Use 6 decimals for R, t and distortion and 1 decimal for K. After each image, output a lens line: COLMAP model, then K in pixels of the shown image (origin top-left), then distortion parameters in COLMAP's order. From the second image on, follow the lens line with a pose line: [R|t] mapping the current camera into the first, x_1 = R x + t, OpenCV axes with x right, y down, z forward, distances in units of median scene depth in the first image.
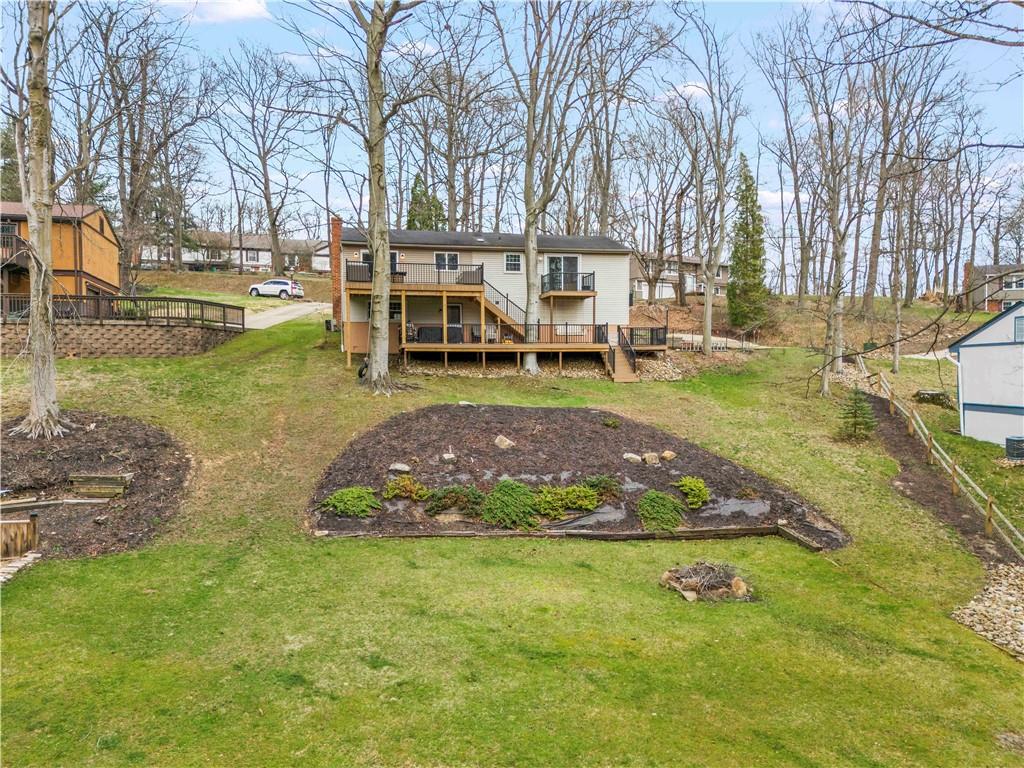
lens RADIAL K [[730.0, 0, 513.7], [0, 730.0, 384.5], [0, 0, 1]] dist [0.043176, -0.034373]
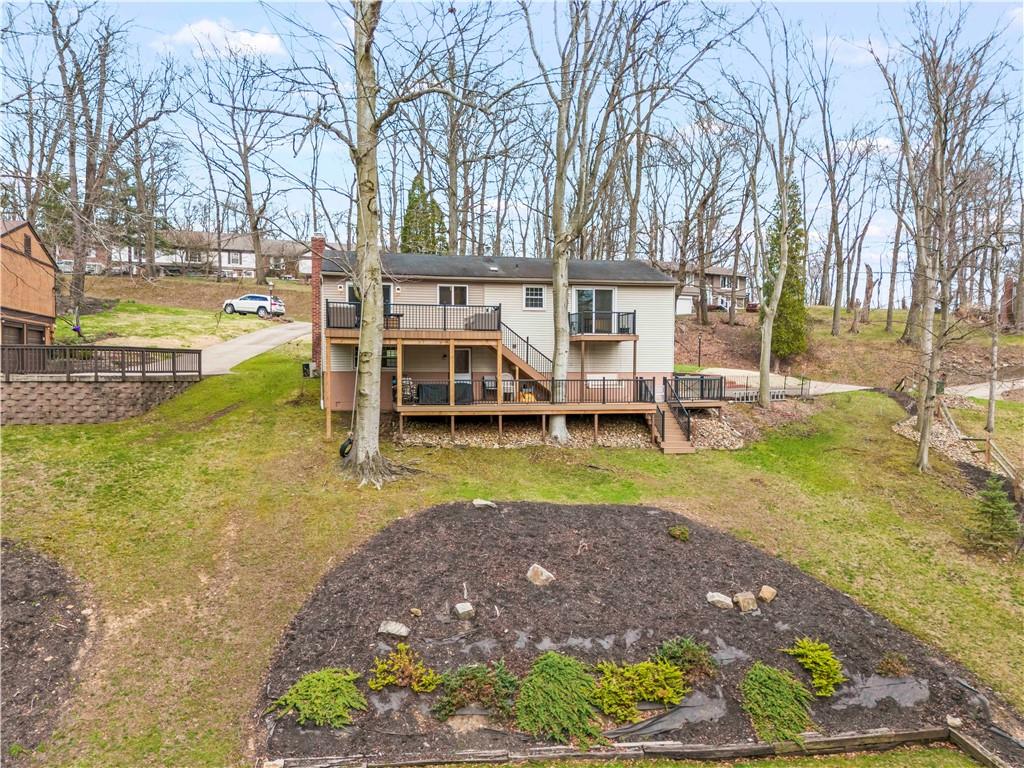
lens RADIAL K [[730.0, 0, 512.1], [0, 730.0, 382.0], [0, 0, 1]] dist [0.043176, -0.034373]
pose [[0.999909, 0.009012, 0.009993, -0.040286], [-0.009054, 0.999951, 0.004115, -0.092563], [-0.009955, -0.004205, 0.999942, 0.230060]]
